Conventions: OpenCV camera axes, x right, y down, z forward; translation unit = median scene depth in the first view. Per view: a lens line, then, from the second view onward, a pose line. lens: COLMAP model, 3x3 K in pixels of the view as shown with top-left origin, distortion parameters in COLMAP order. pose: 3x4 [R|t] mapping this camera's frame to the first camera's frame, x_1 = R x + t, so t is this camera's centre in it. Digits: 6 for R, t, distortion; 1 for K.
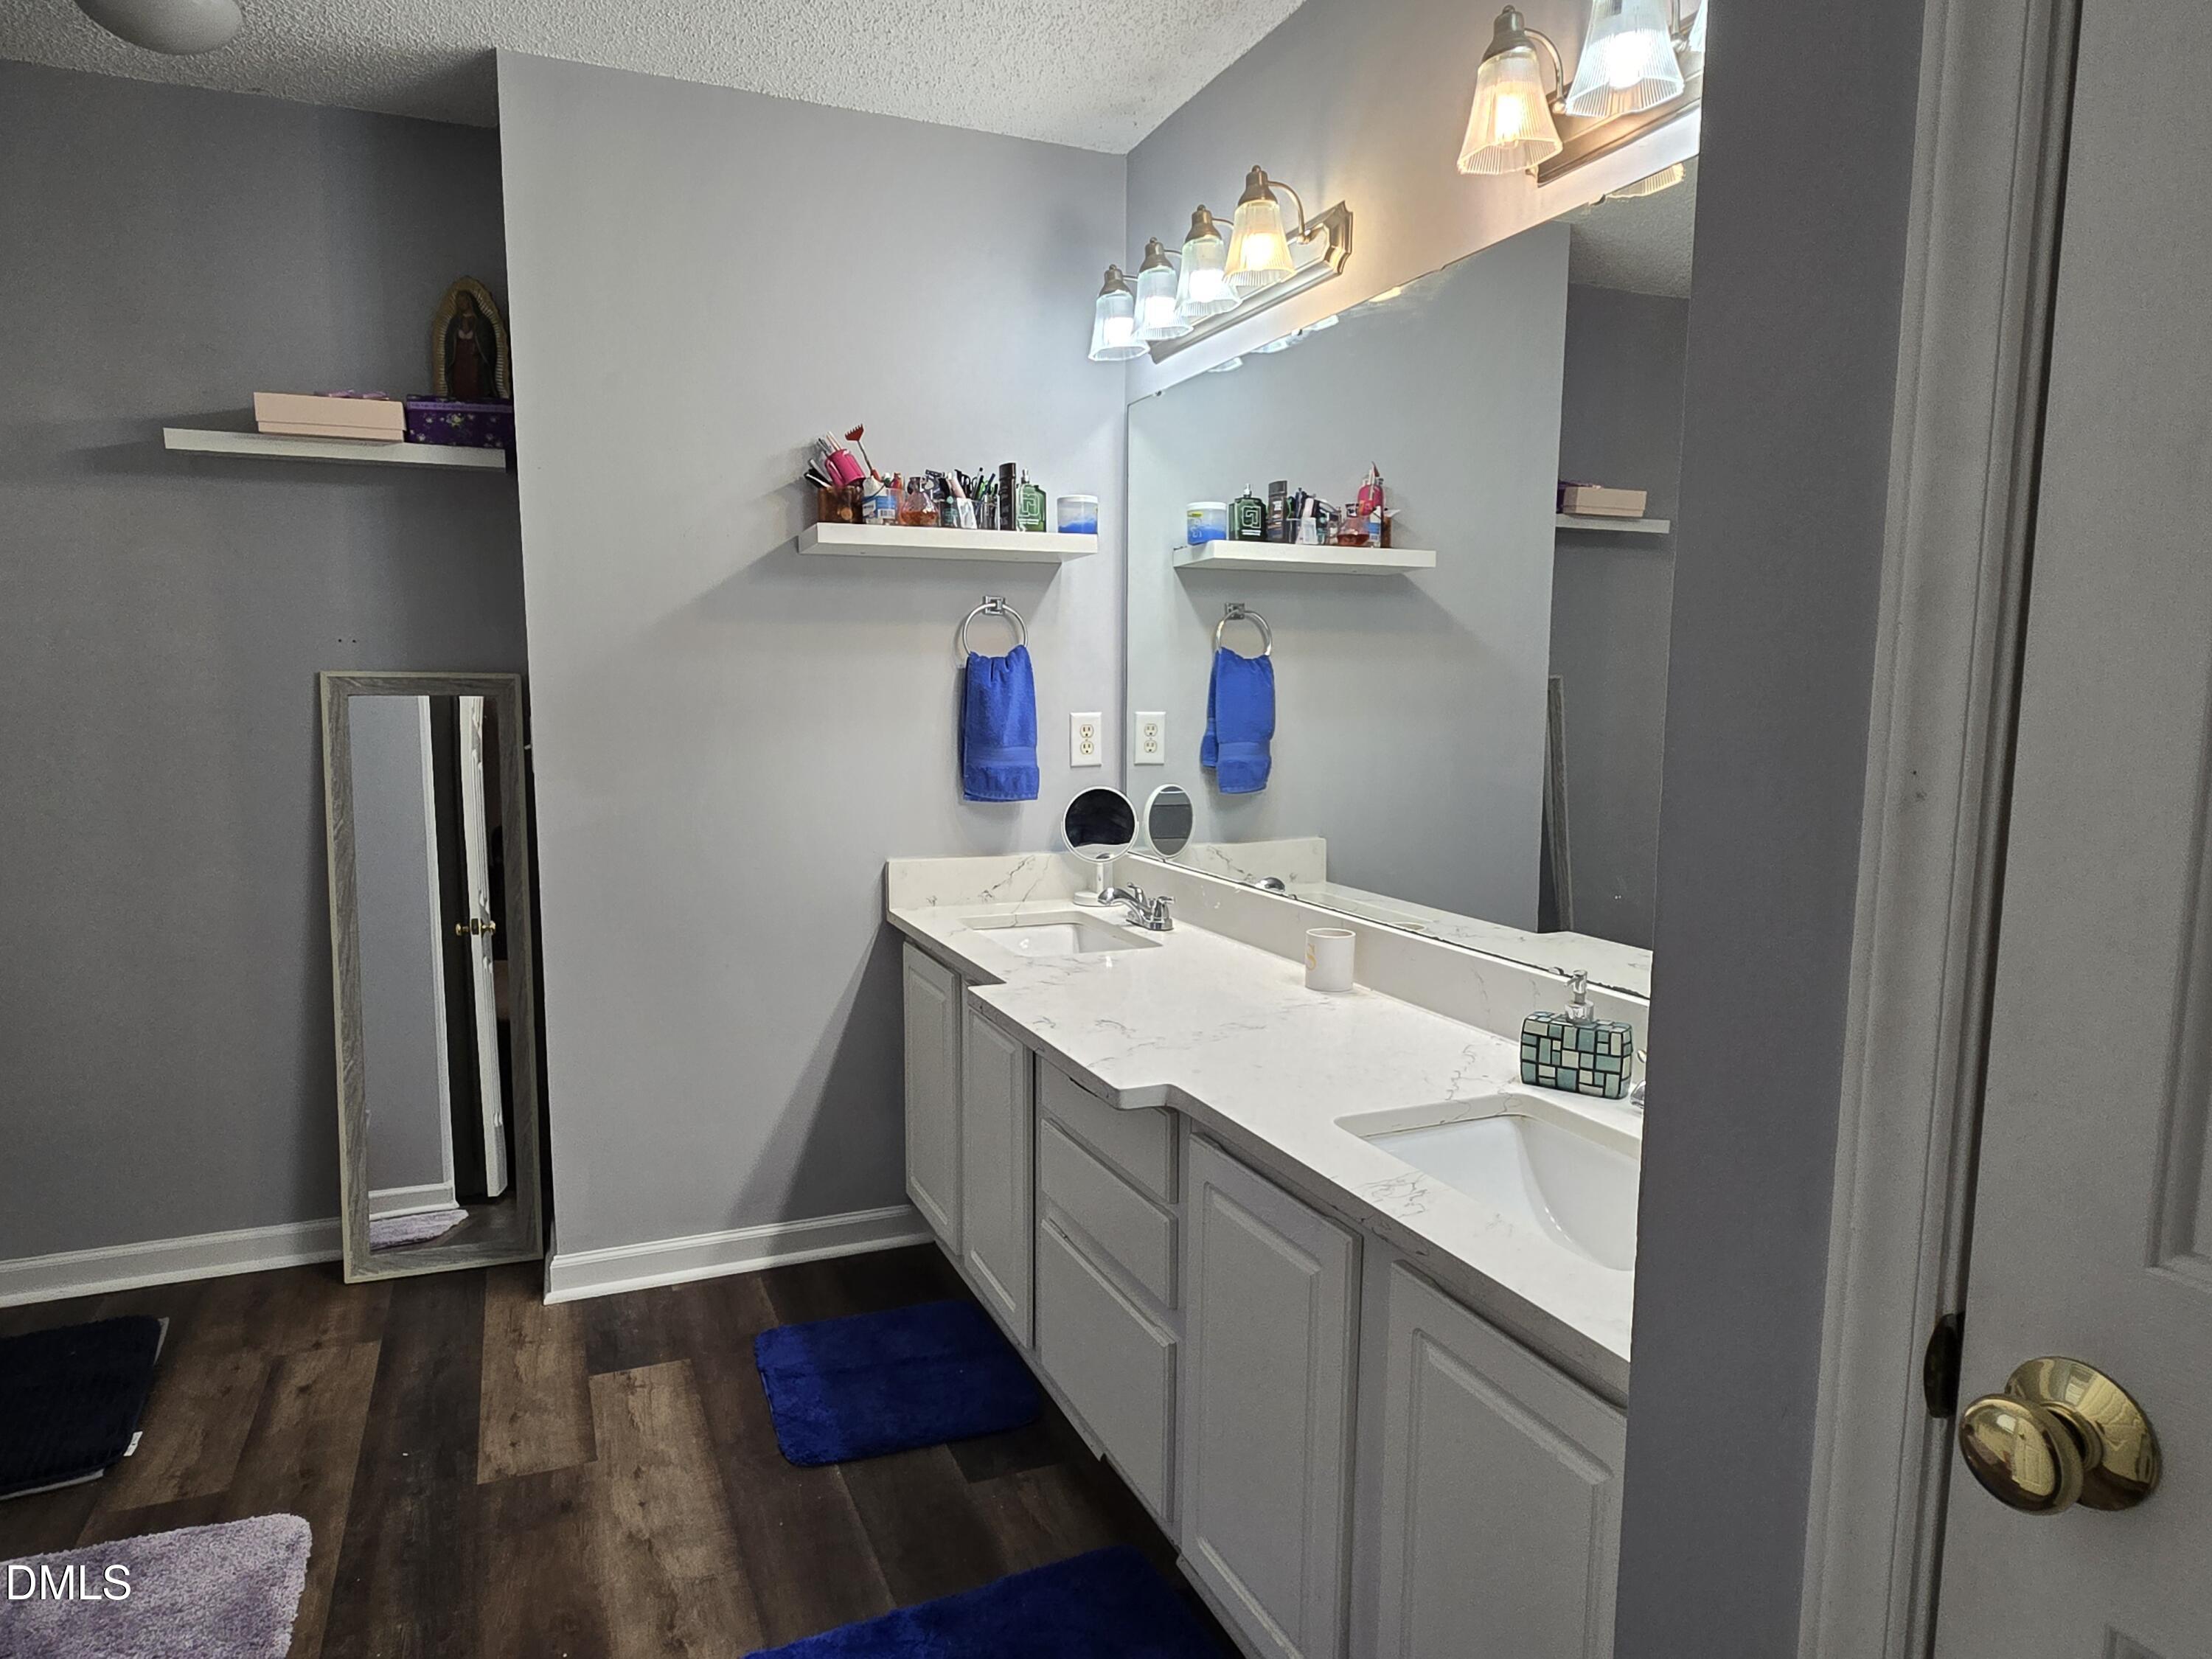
lens RADIAL K [[1328.3, 0, 1102.5], [0, 1328.3, 848.9], [0, 0, 1]] dist [-0.001323, -0.001313]
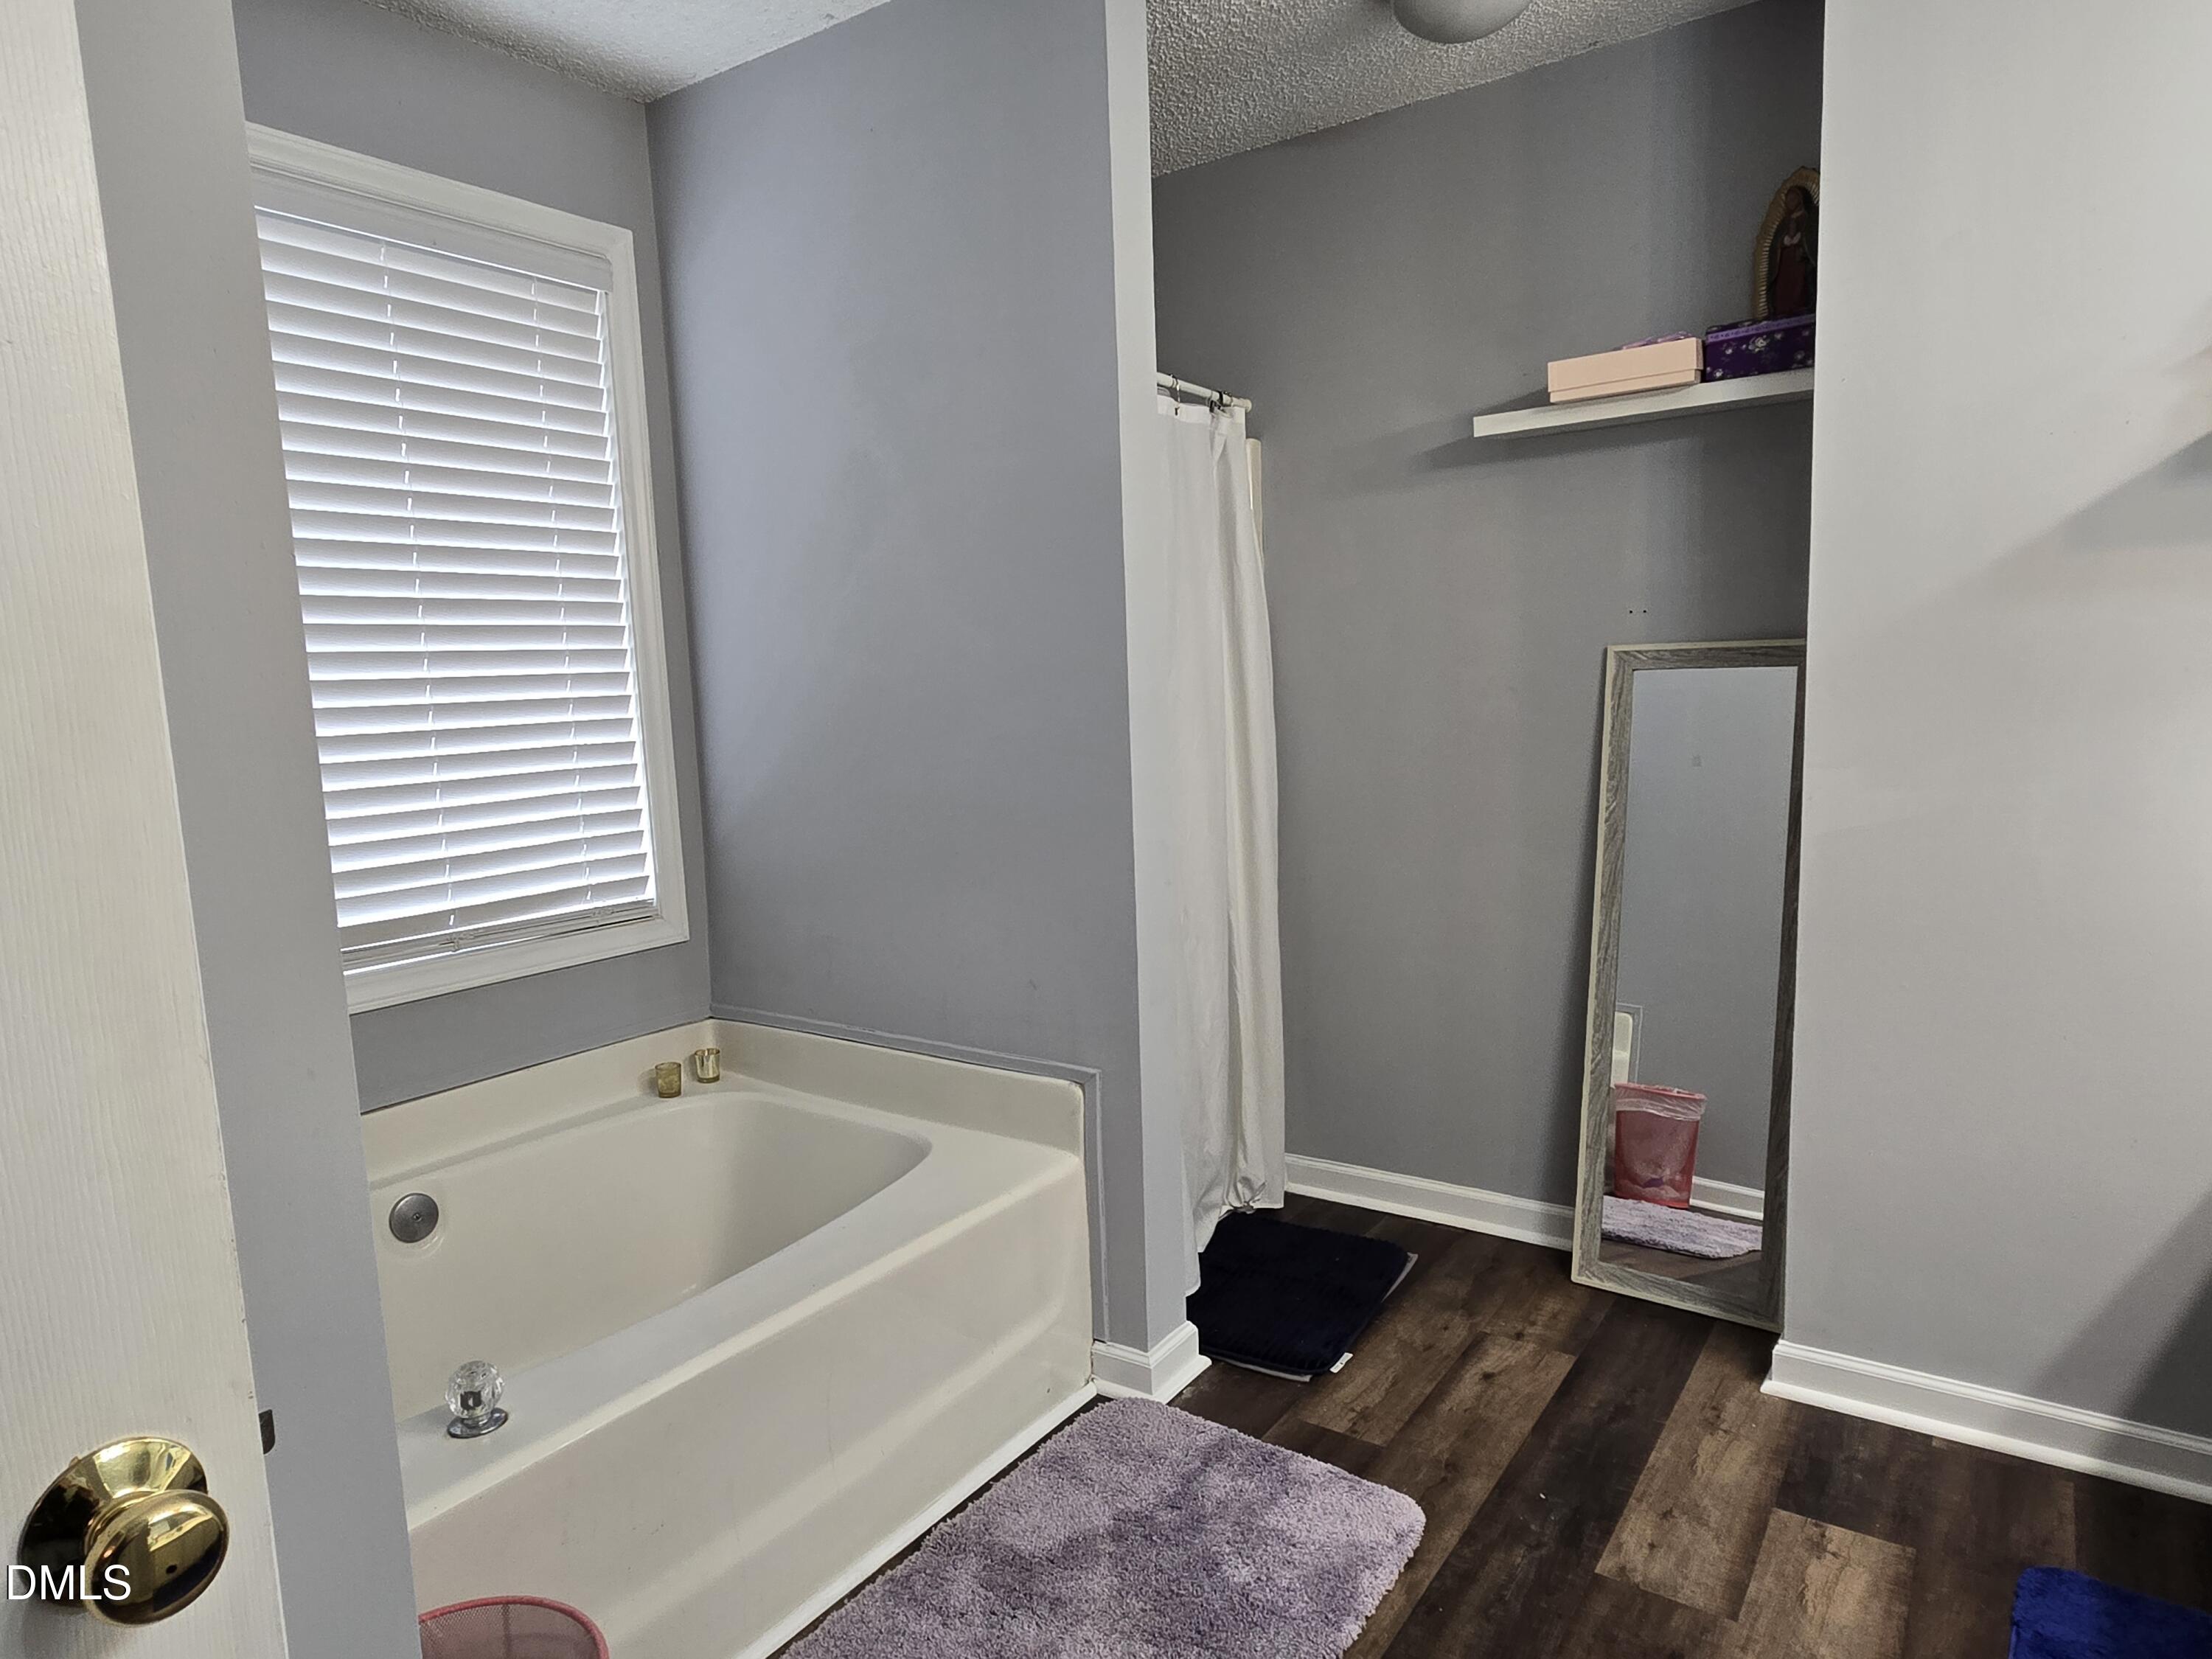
lens RADIAL K [[1328.3, 0, 1102.5], [0, 1328.3, 848.9], [0, 0, 1]] dist [-0.001323, -0.001313]
pose [[0.511122, 0.086046, -0.855190, 0.060205], [-0.066310, 0.995959, 0.060578, -0.023921], [0.856946, 0.025745, 0.514762, 0.217877]]
